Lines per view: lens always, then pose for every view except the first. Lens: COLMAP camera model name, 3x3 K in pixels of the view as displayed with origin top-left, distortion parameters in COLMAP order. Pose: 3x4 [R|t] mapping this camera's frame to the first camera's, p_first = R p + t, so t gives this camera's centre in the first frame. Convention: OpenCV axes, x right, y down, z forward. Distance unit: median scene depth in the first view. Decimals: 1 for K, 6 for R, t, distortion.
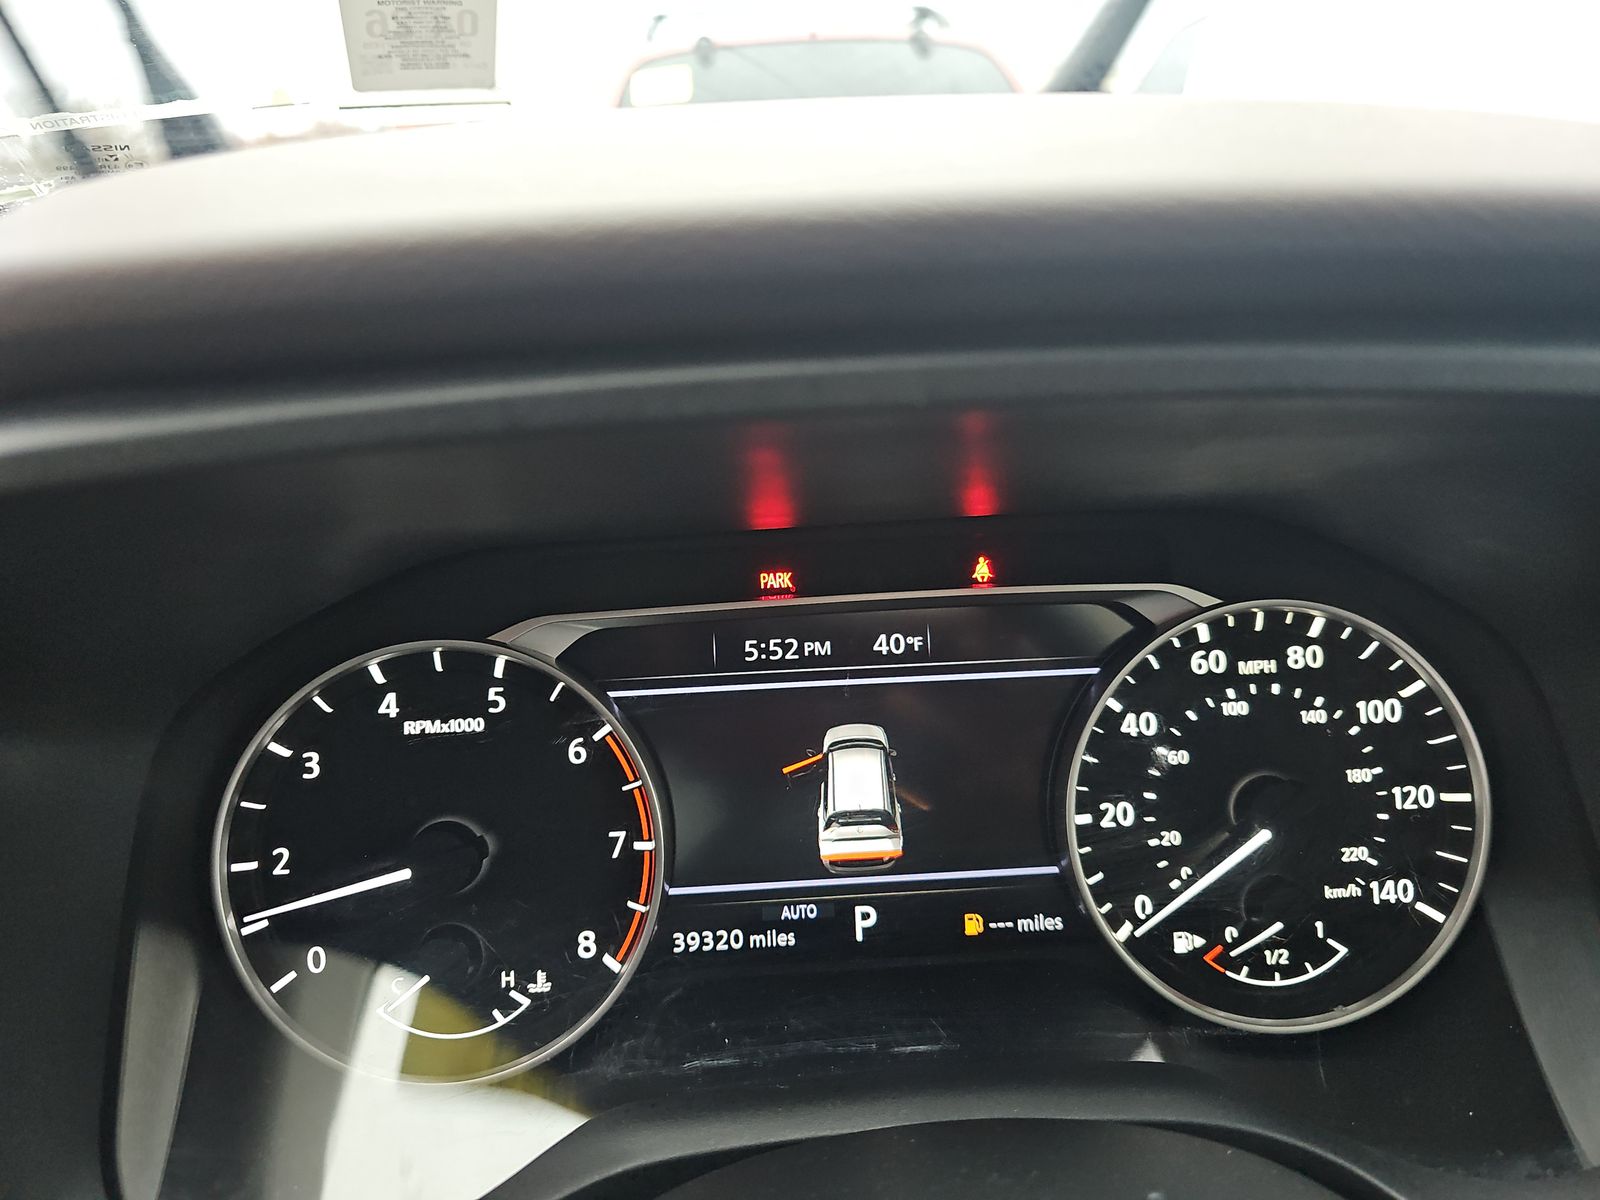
lens RADIAL K [[1067.9, 0, 799.7], [0, 1067.9, 594.6], [0, 0, 1]] dist [0.012286, -0.003221]
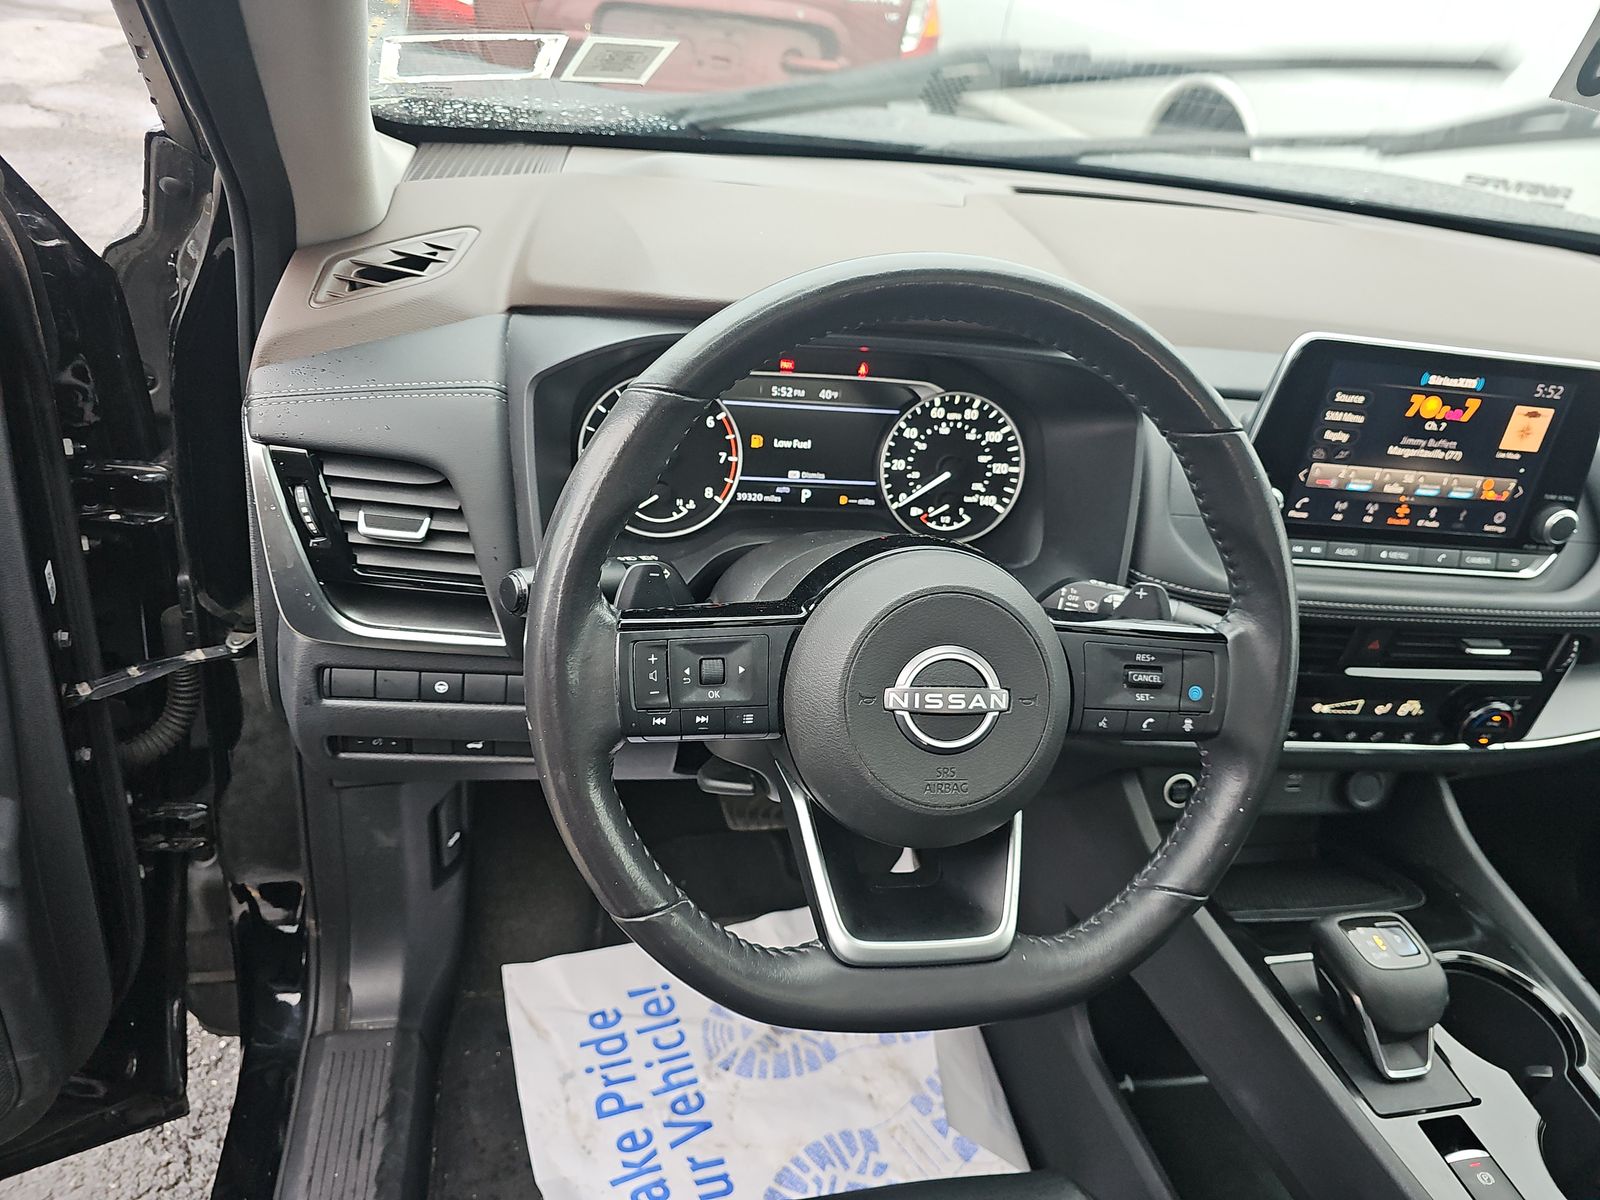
lens RADIAL K [[1067.9, 0, 794.6], [0, 1067.9, 601.5], [0, 0, 1]] dist [0.012286, -0.003221]
pose [[0.978697, 0.066162, 0.194357, -0.483157], [-0.110939, 0.966973, 0.229468, -0.057950], [-0.172756, -0.246141, 0.953714, -1.688077]]
